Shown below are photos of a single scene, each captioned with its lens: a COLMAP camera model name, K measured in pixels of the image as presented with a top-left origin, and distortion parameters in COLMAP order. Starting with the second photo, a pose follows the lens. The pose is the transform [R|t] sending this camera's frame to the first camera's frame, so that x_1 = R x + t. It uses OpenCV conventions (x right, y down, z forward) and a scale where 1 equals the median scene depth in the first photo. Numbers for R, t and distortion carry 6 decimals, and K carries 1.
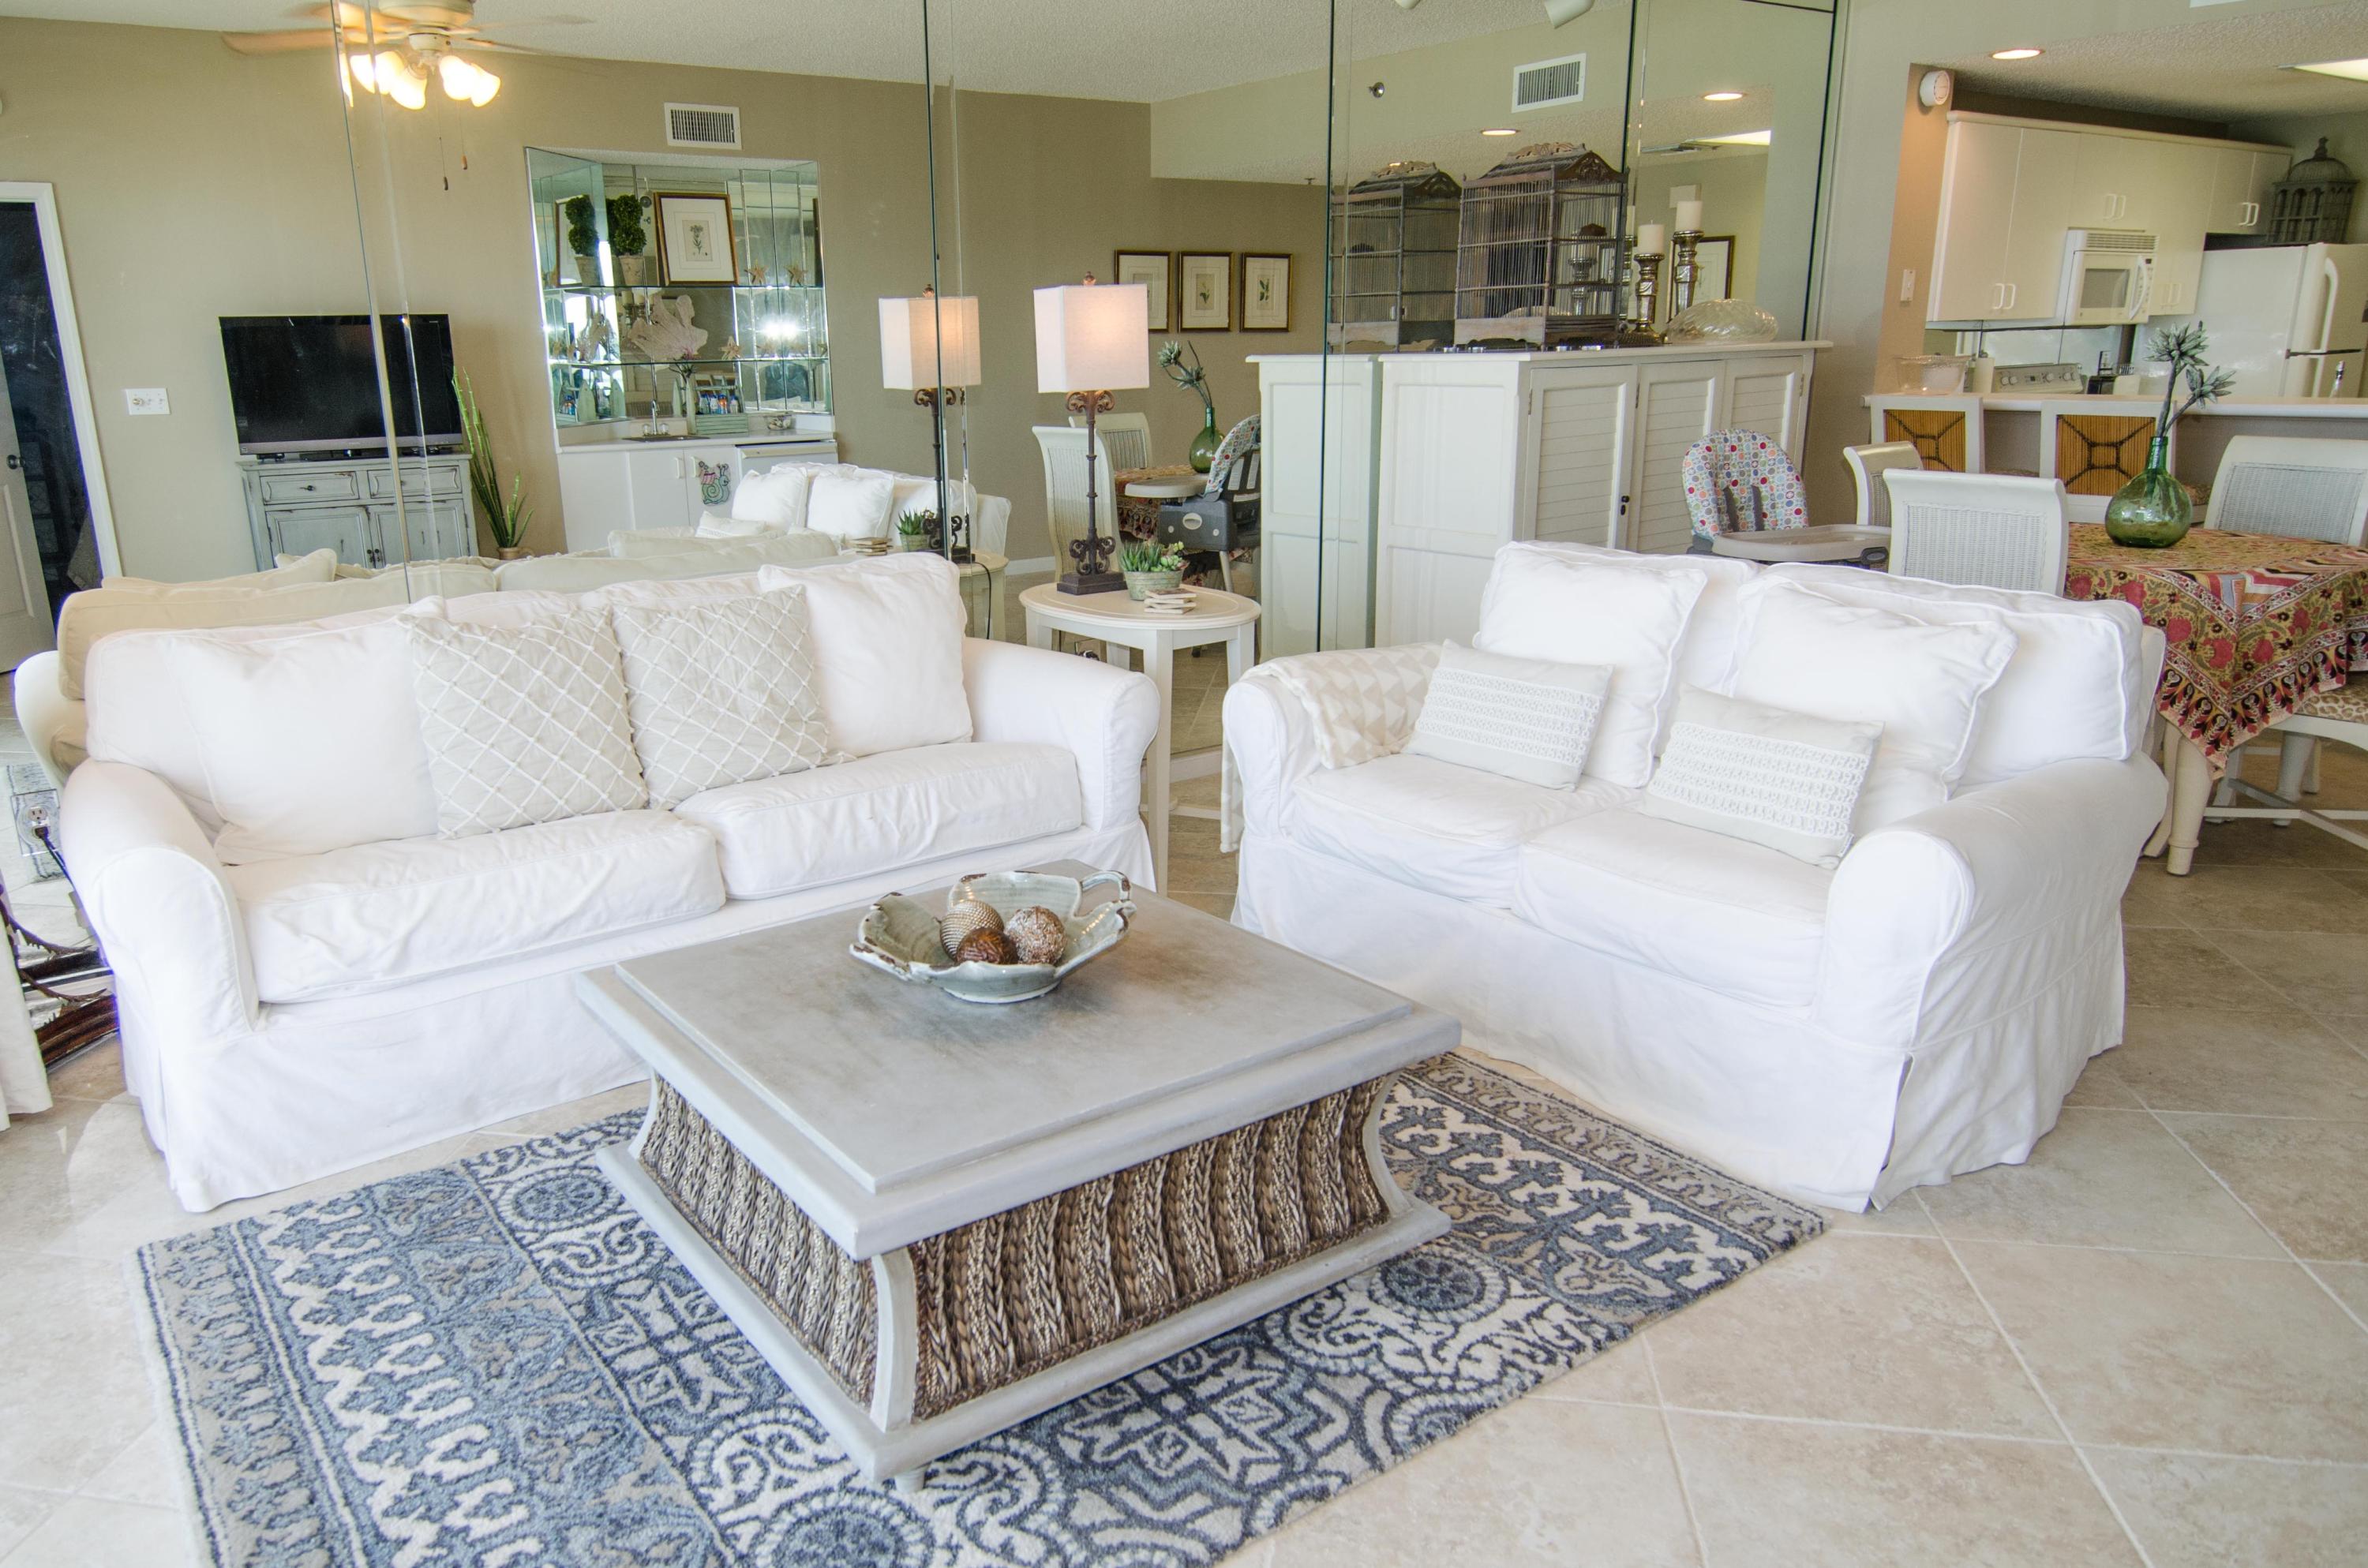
lens RADIAL K [[1606.4, 0, 1096.8], [0, 1606.4, 792.1], [0, 0, 1]] dist [0.002332, -0.009617]
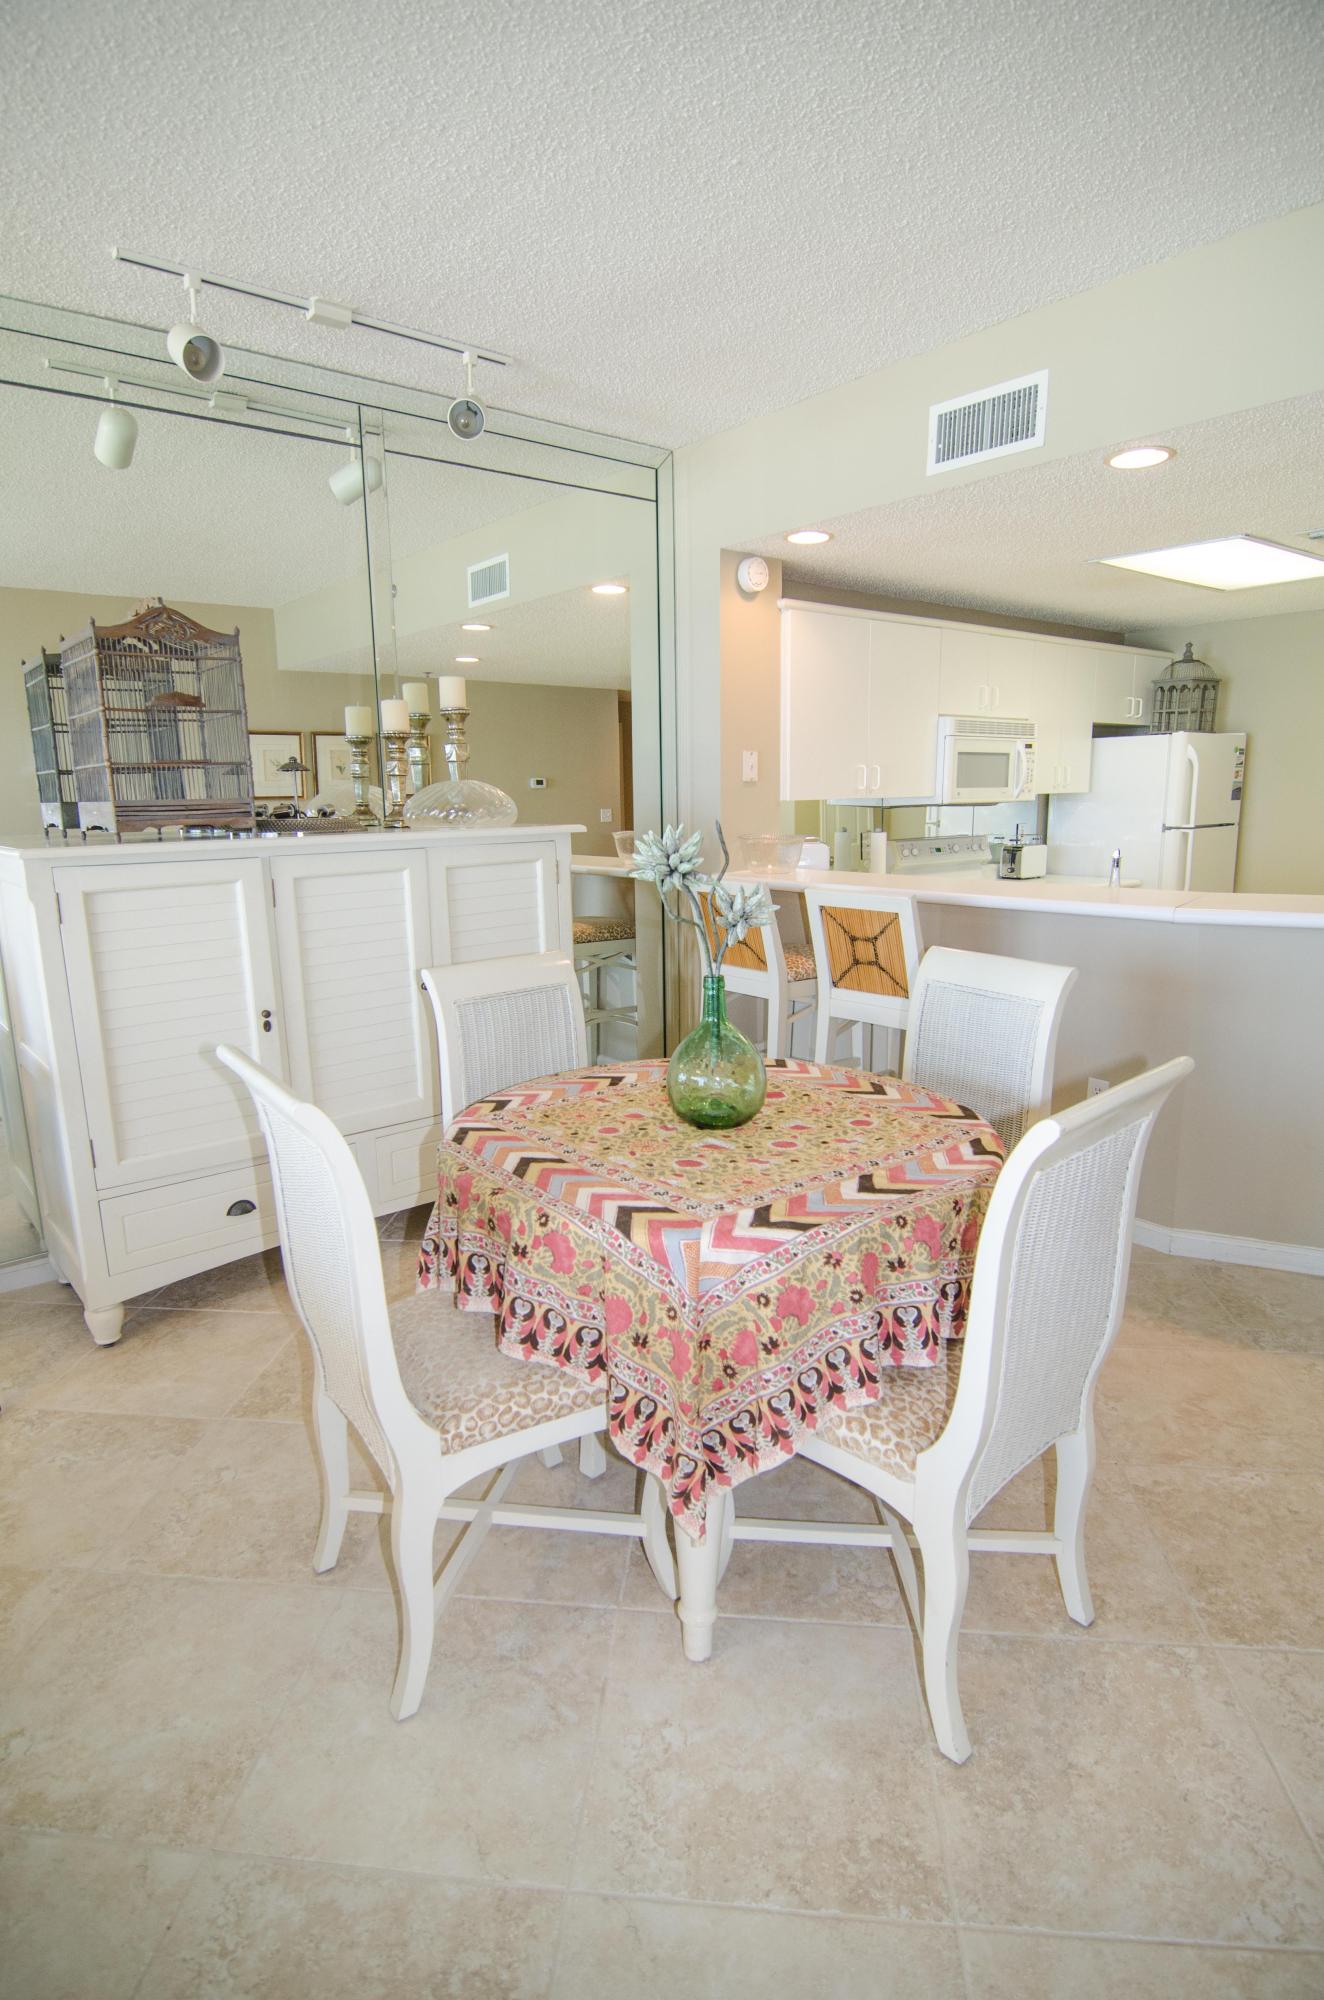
lens RADIAL K [[1070.1, 0, 664.0], [0, 1070.1, 999.6], [0, 0, 1]] dist [-0.005202, -0.010739]
pose [[0.997145, -0.007166, 0.075168, 0.470682], [0.013548, 0.996311, -0.084739, -0.133098], [-0.074284, 0.085516, 0.993564, 0.410063]]
